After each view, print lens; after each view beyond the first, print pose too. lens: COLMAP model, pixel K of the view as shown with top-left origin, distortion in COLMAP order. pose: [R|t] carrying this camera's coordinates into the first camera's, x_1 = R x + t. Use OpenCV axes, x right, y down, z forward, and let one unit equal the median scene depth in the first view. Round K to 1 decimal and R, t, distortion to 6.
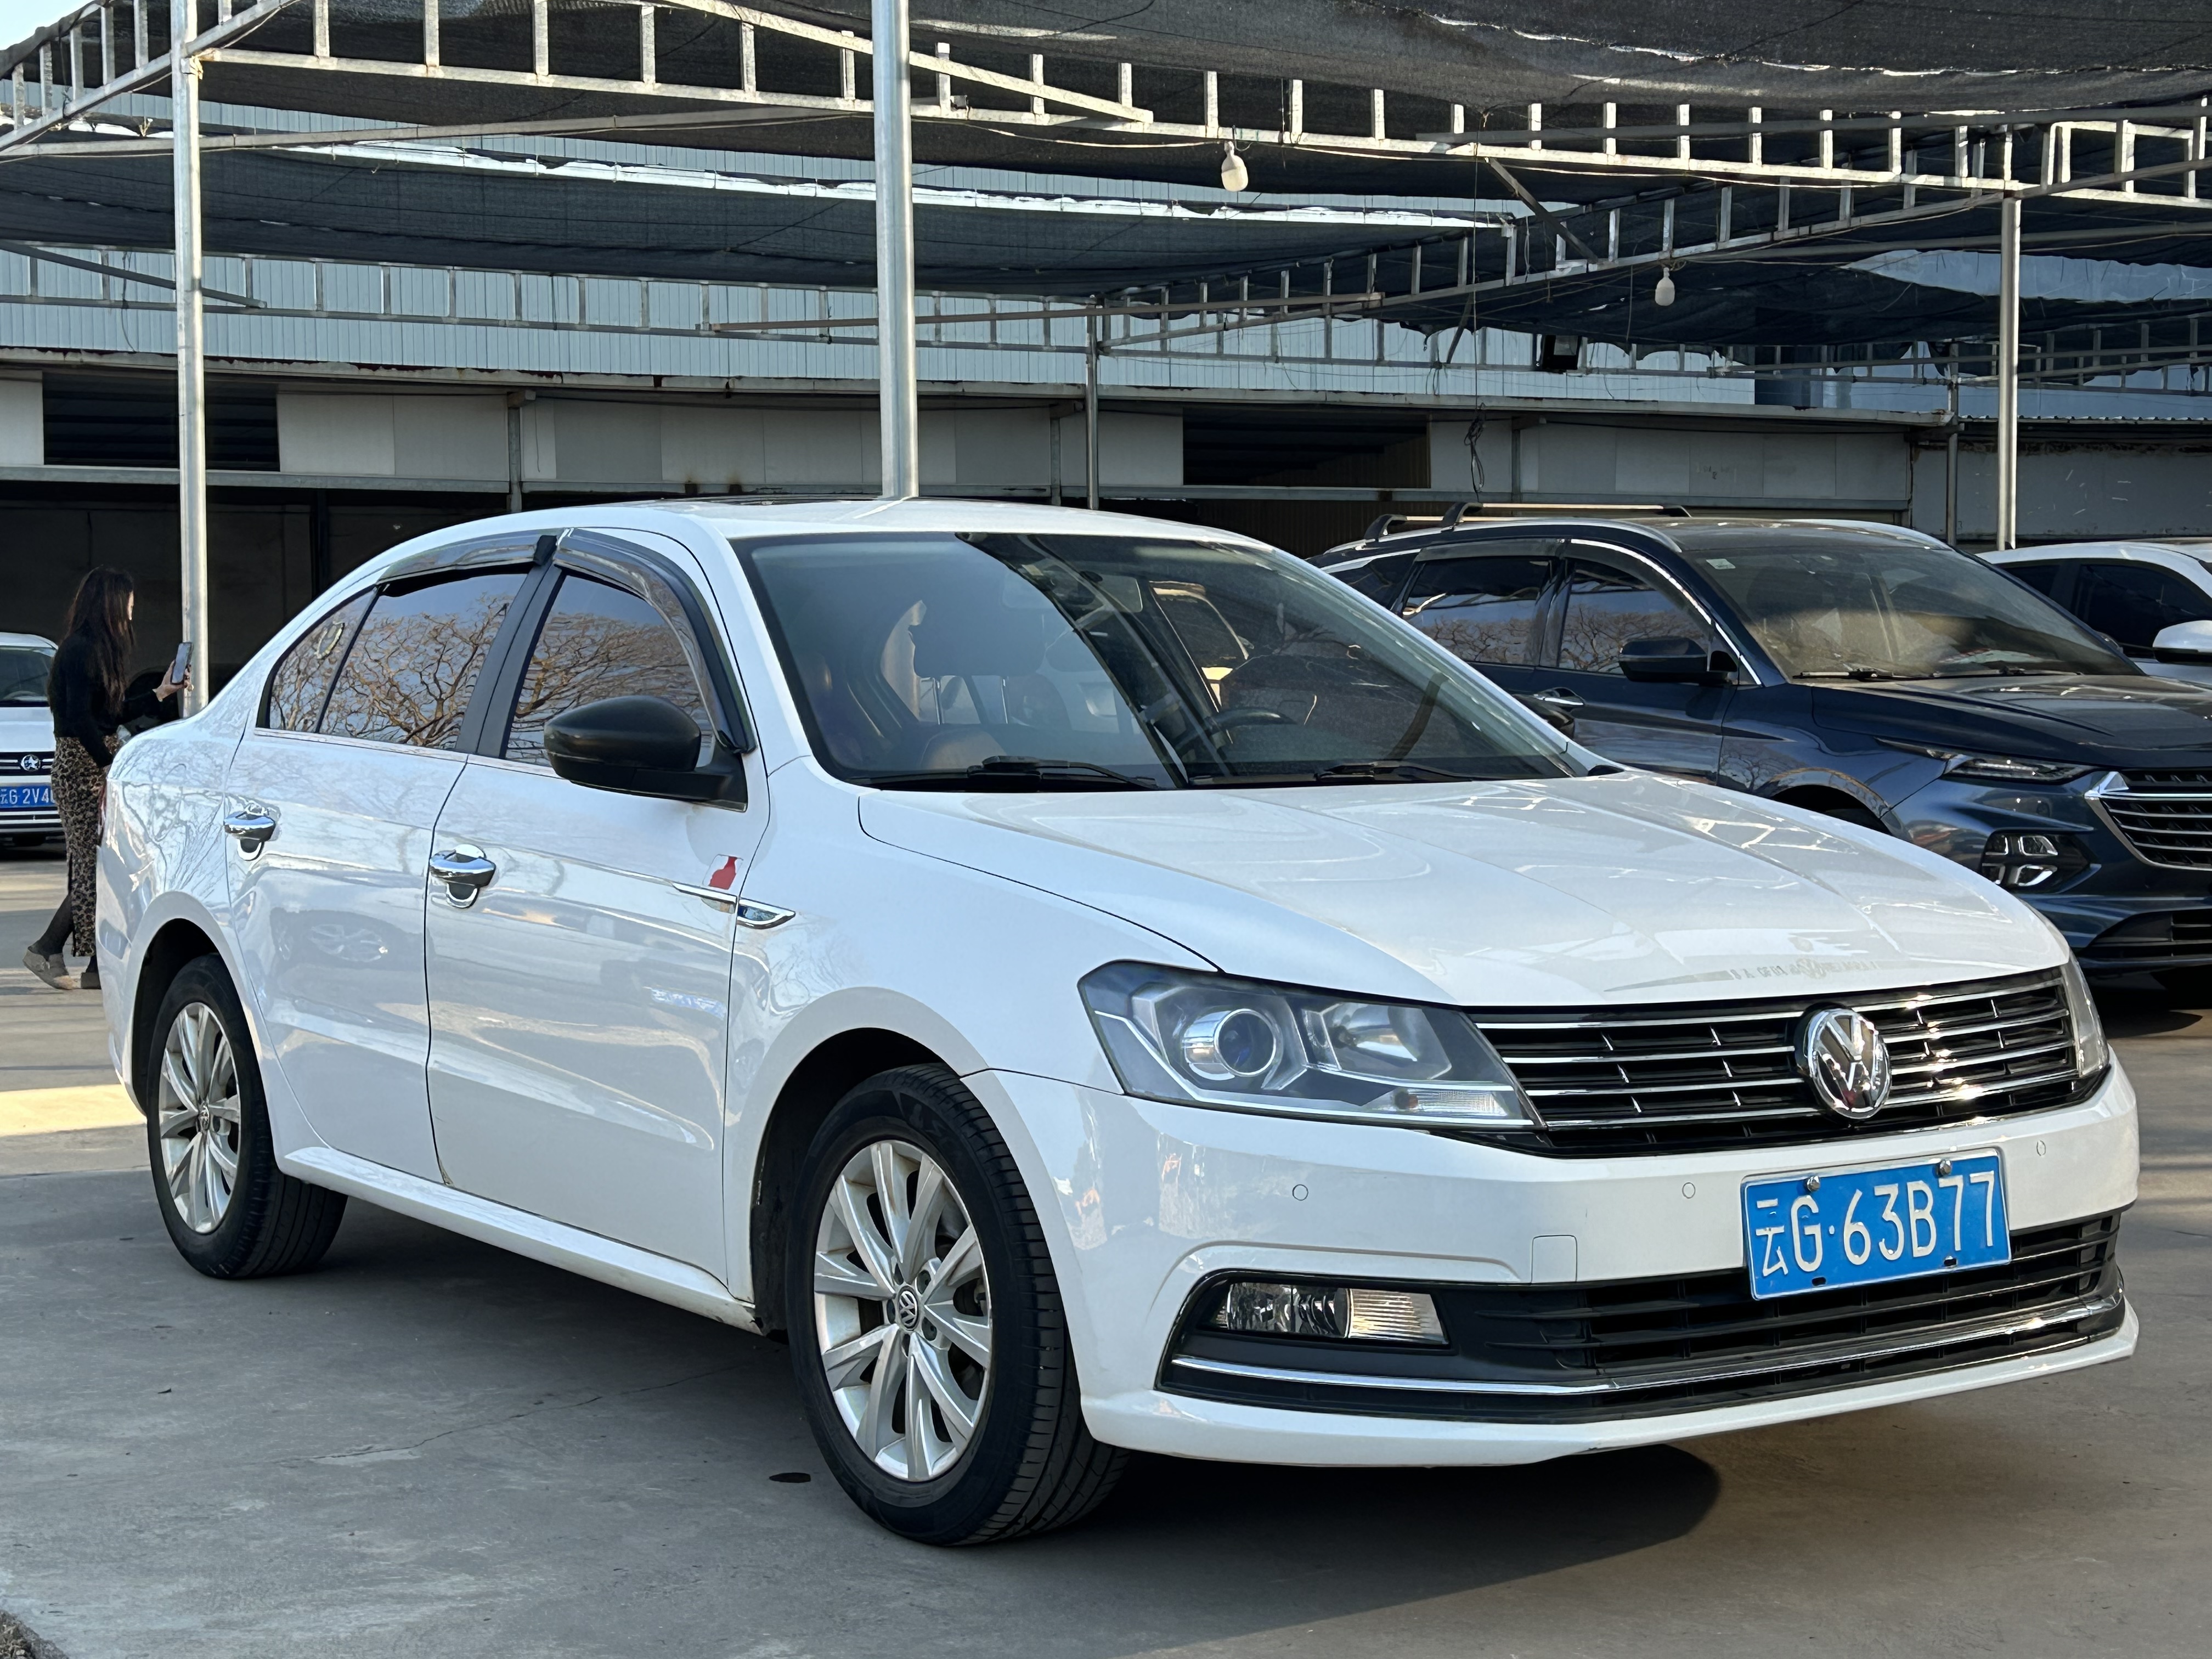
lens RADIAL K [[3549.4, 0, 1093.8], [0, 3549.4, 823.8], [0, 0, 1]] dist [0.128163, 0.000000]
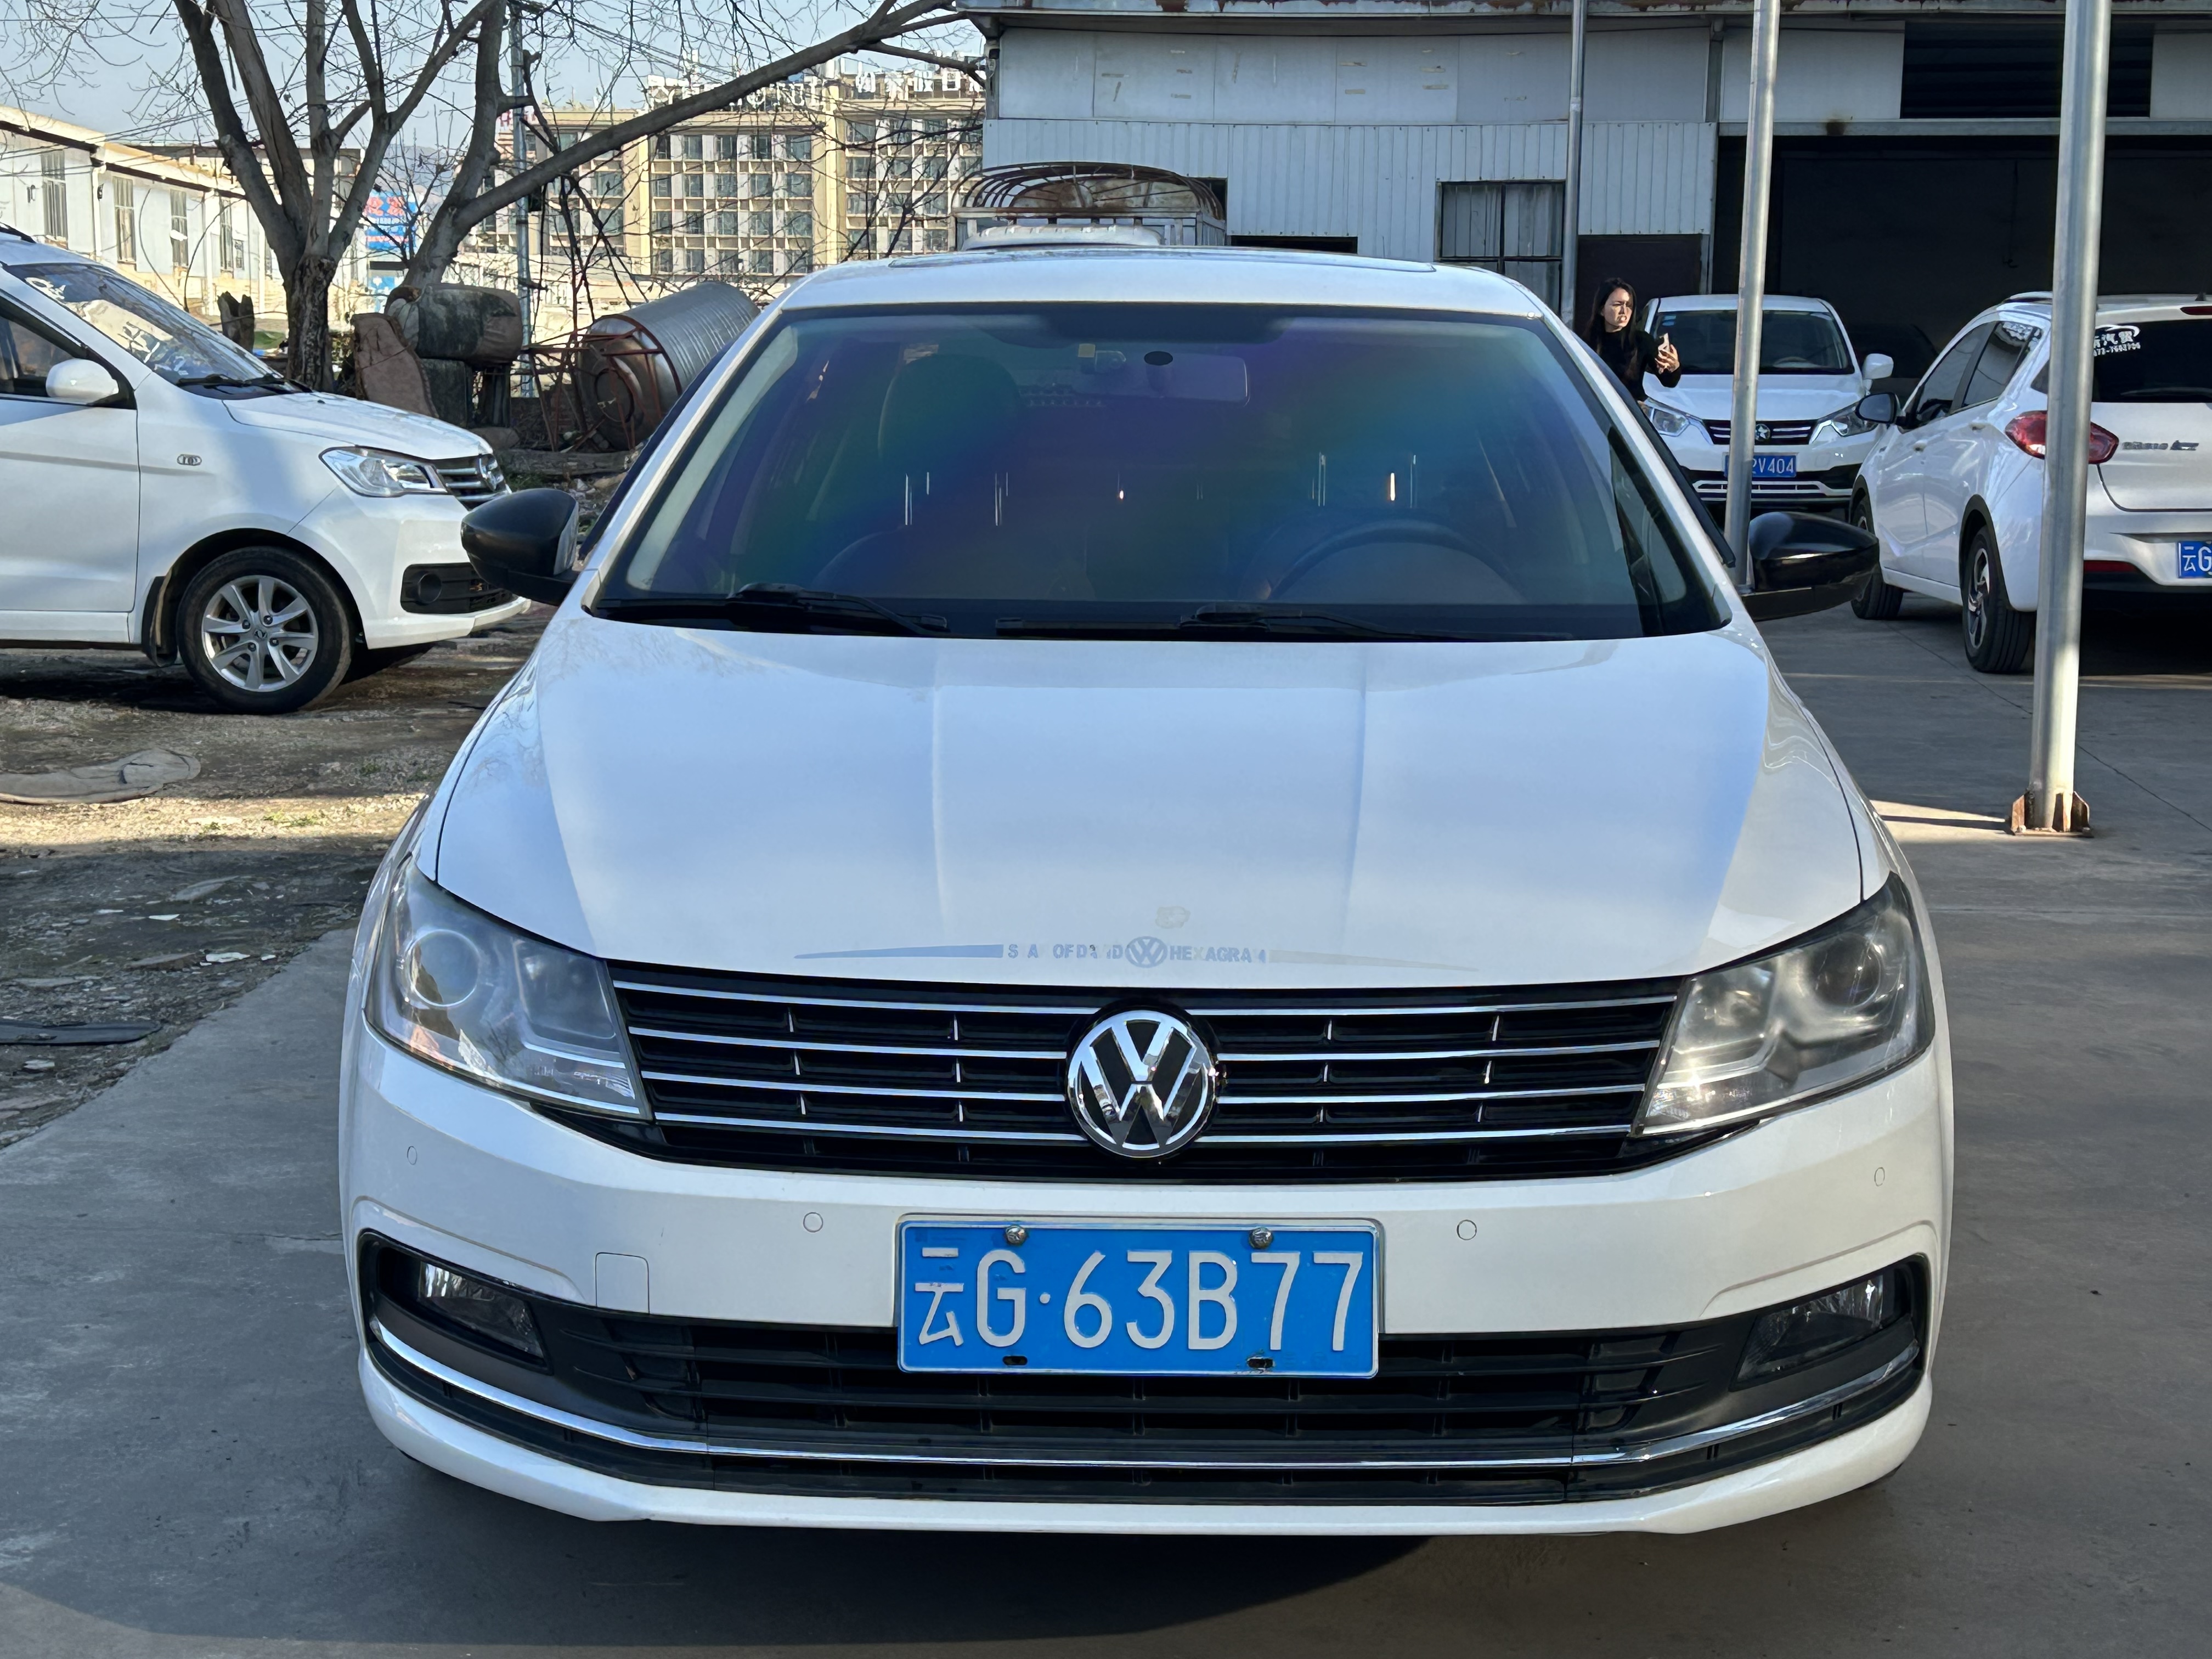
lens RADIAL K [[3549.4, 0, 1103.1], [0, 3549.4, 826.8], [0, 0, 1]] dist [0.128163, 0.000000]
pose [[0.820124, 0.101413, -0.563126, 0.630733], [-0.043400, 0.992358, 0.115507, -0.074758], [0.570537, -0.070291, 0.818258, 0.386133]]
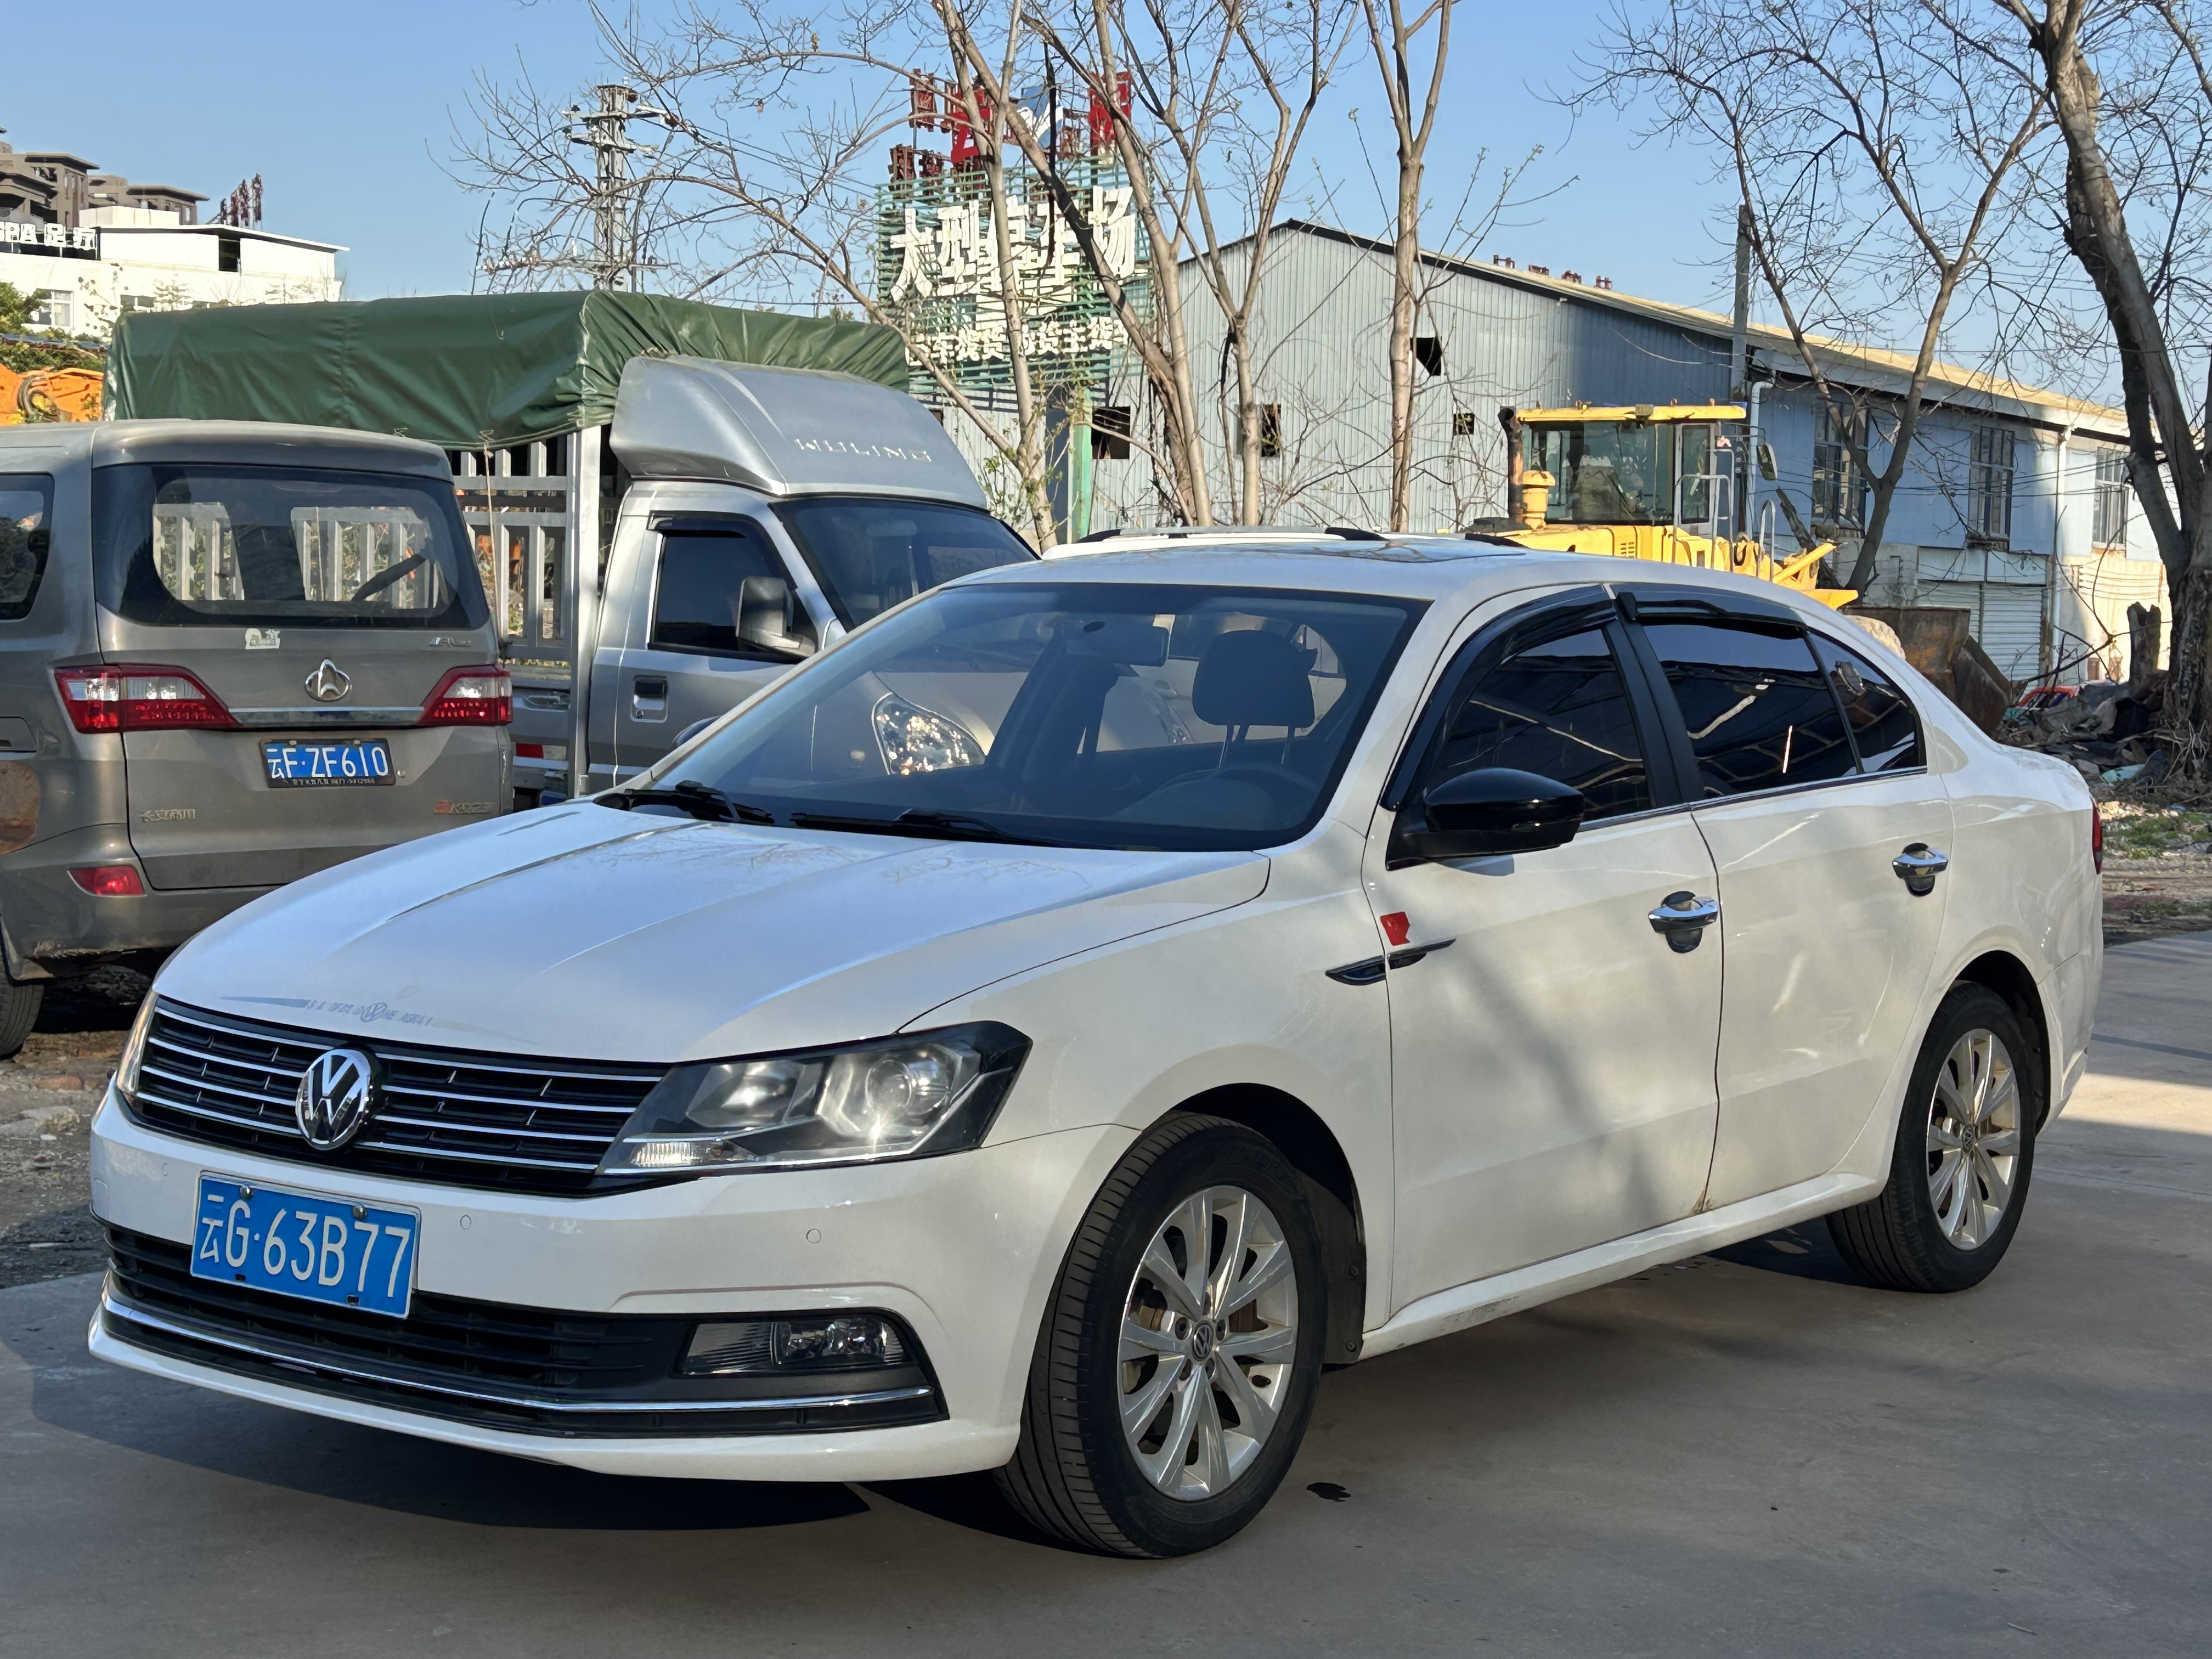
lens RADIAL K [[3549.4, 0, 1105.4], [0, 3549.4, 832.8], [0, 0, 1]] dist [0.128163, 0.000000]
pose [[0.311878, 0.083353, -0.946459, 1.333441], [-0.065225, 0.995673, 0.066194, -0.104001], [0.947881, 0.041089, 0.315965, 0.884080]]
